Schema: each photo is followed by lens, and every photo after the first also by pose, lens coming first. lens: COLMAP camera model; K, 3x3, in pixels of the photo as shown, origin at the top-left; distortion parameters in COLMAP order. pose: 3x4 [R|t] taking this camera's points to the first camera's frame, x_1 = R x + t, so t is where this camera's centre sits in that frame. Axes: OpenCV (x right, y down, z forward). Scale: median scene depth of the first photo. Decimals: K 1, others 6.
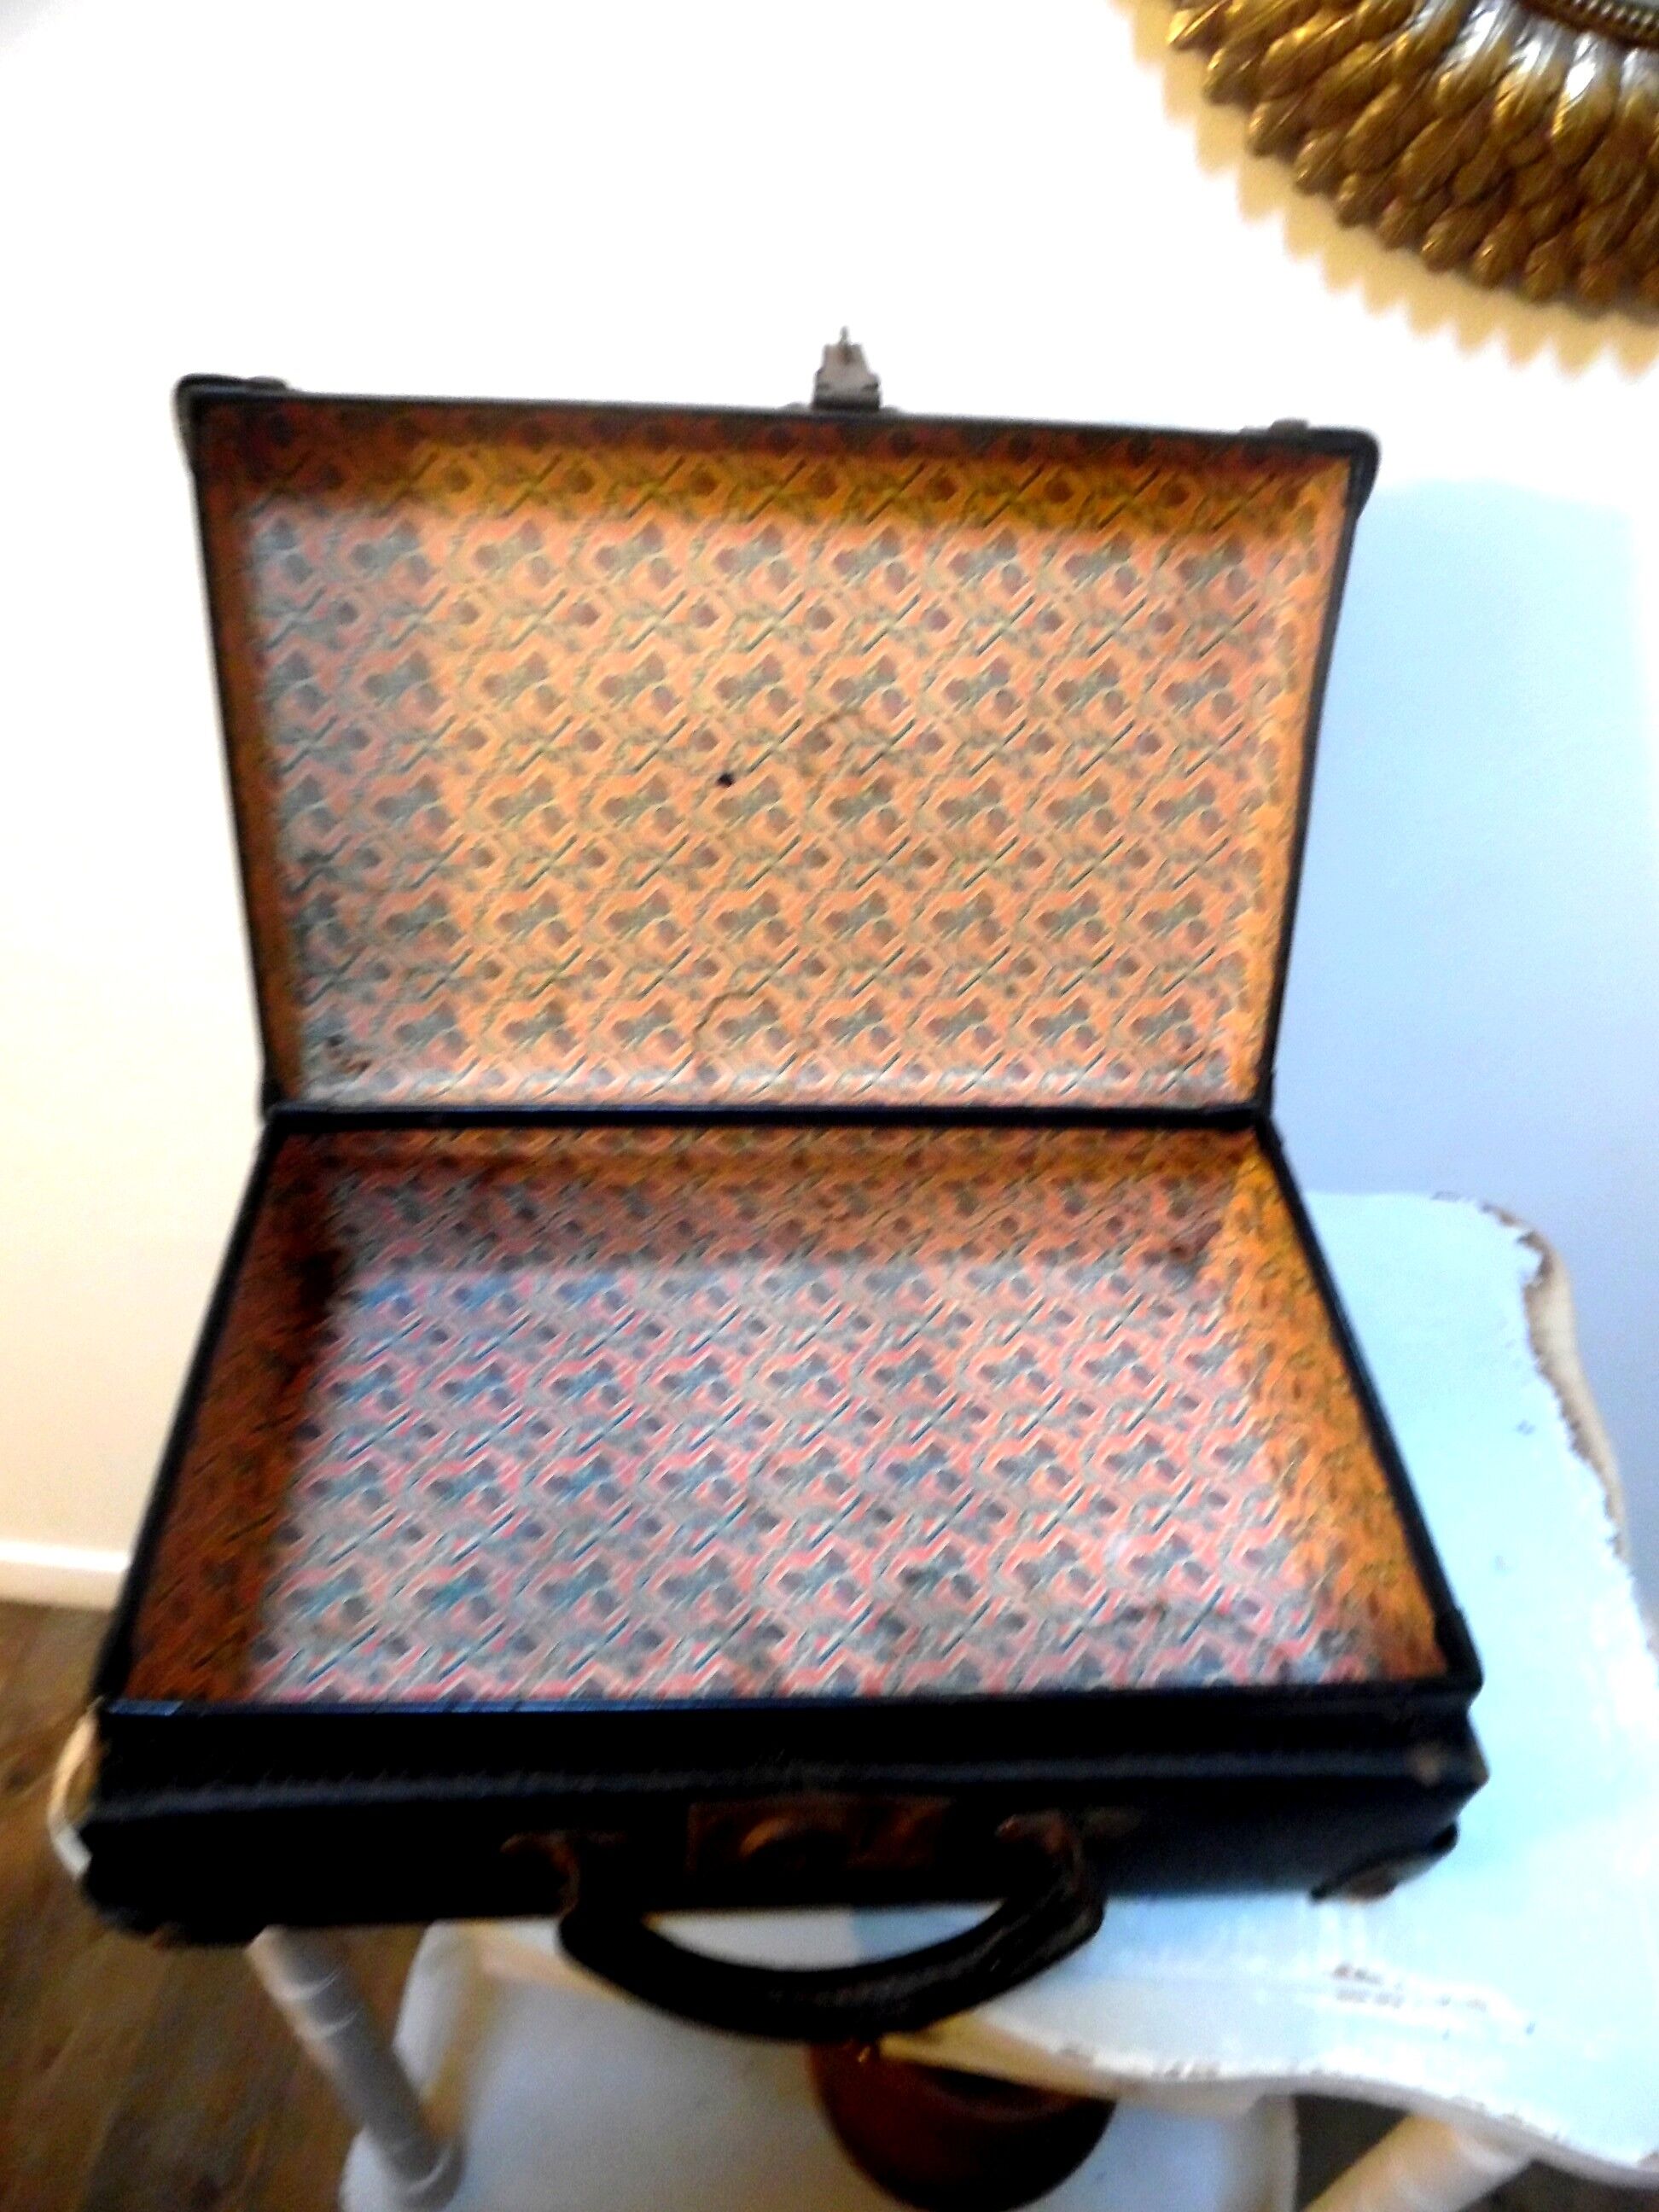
lens RADIAL K [[1566.4, 0, 833.3], [0, 1566.4, 1100.1], [0, 0, 1]] dist [0.003213, 0.002982]
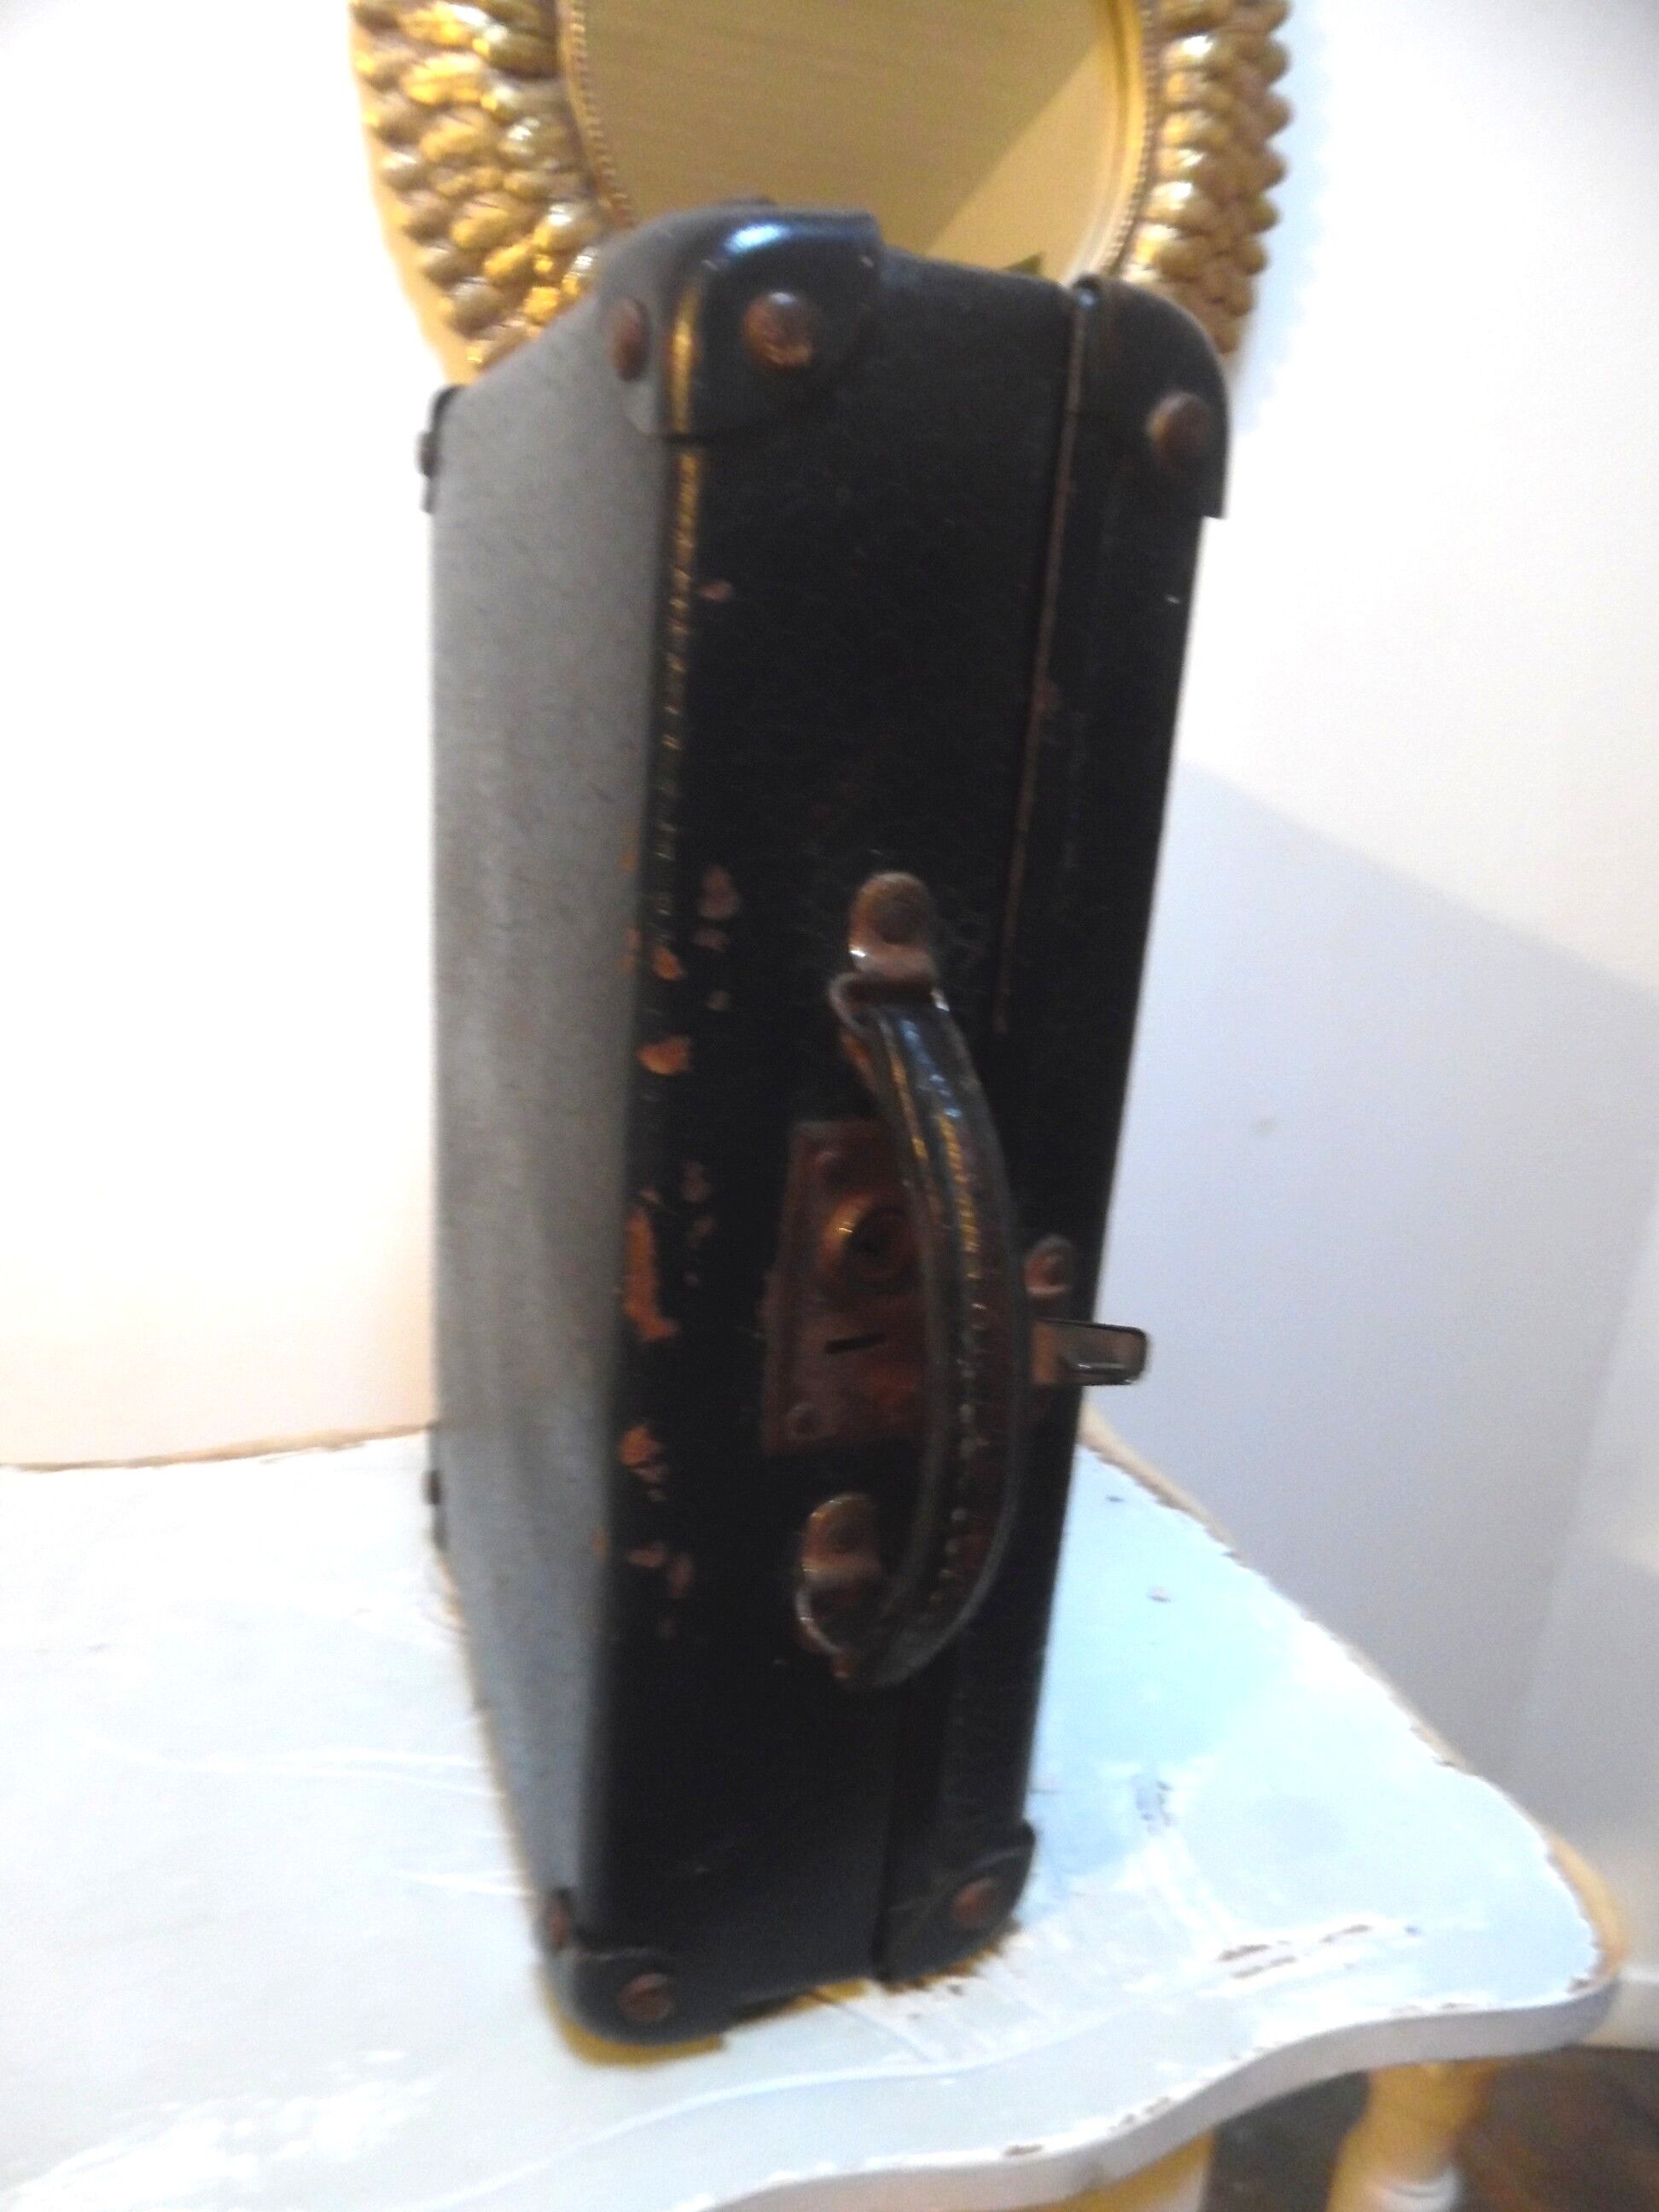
lens RADIAL K [[1540.7, 0, 825.8], [0, 1540.7, 1107.2], [0, 0, 1]] dist [-0.000442, -0.001464]
pose [[0.880790, -0.126386, 0.456328, -0.171053], [0.307755, 0.885207, -0.348849, 0.295884], [-0.359855, 0.447700, 0.818577, 0.127162]]
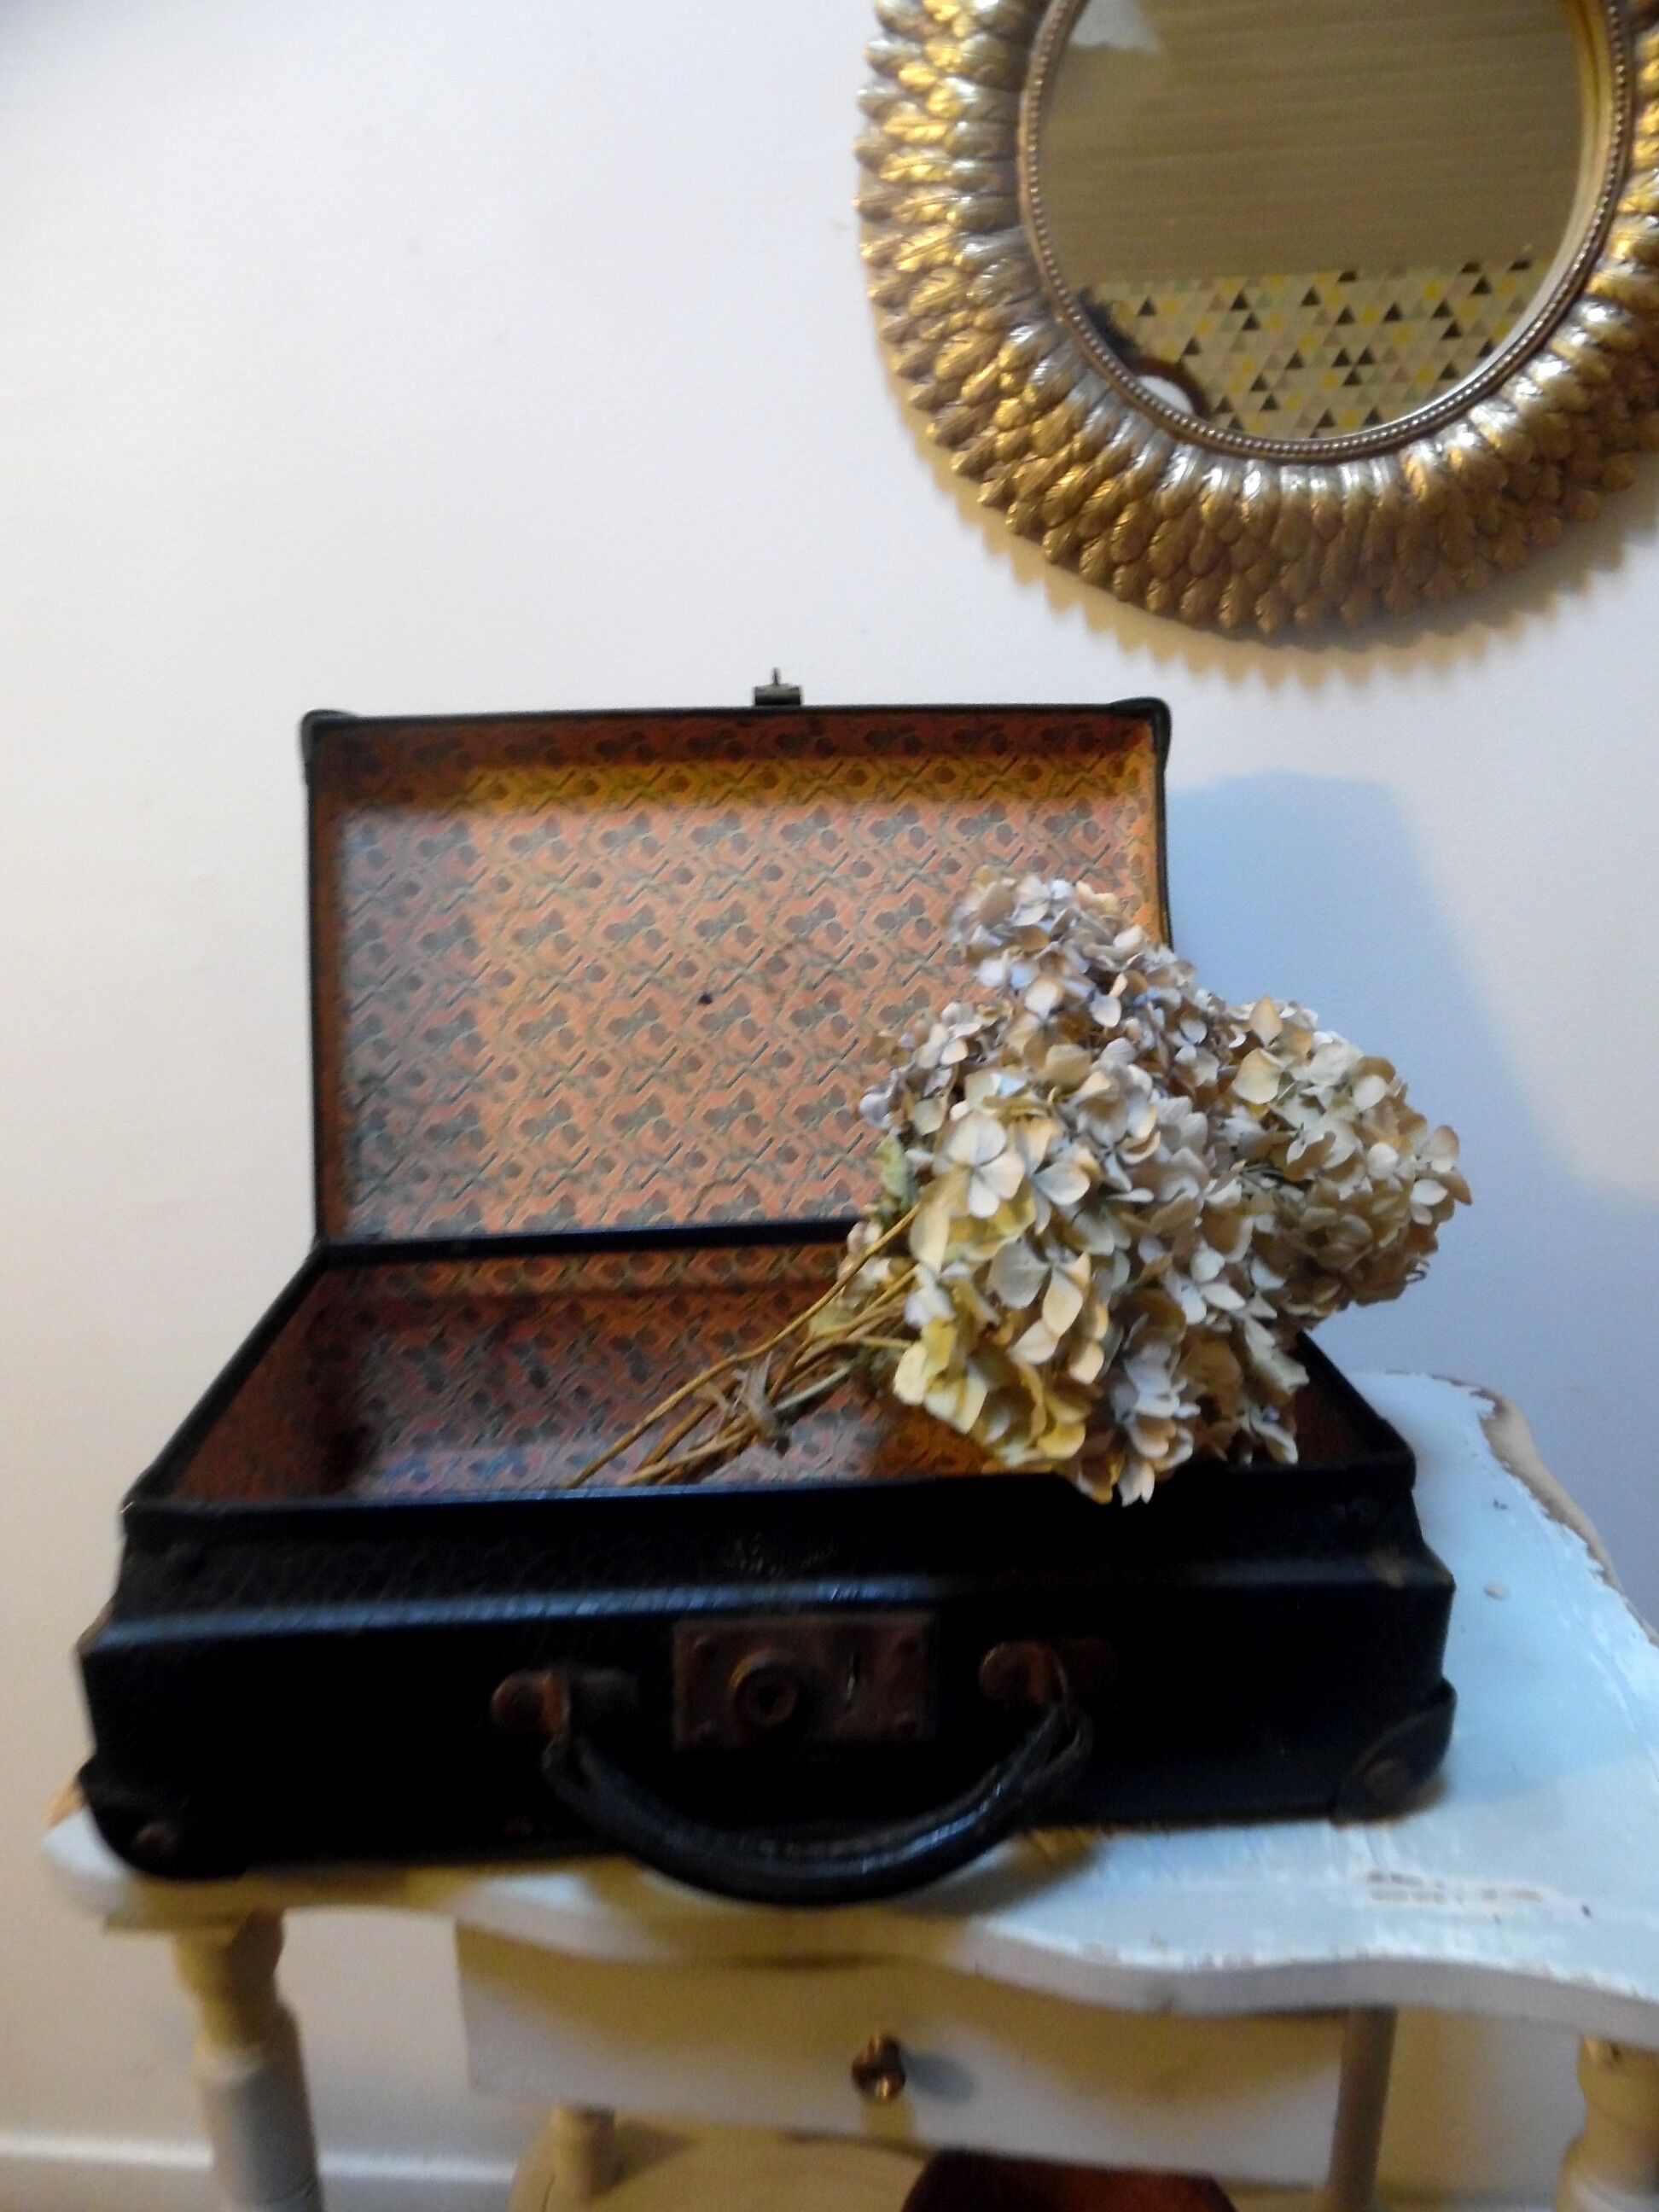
lens RADIAL K [[1540.7, 0, 825.8], [0, 1540.7, 1107.2], [0, 0, 1]] dist [-0.000442, -0.001464]
pose [[0.997062, -0.076119, -0.008524, 0.030735], [0.063437, 0.883023, -0.465023, 0.450407], [0.042924, 0.463116, 0.885258, -0.037849]]
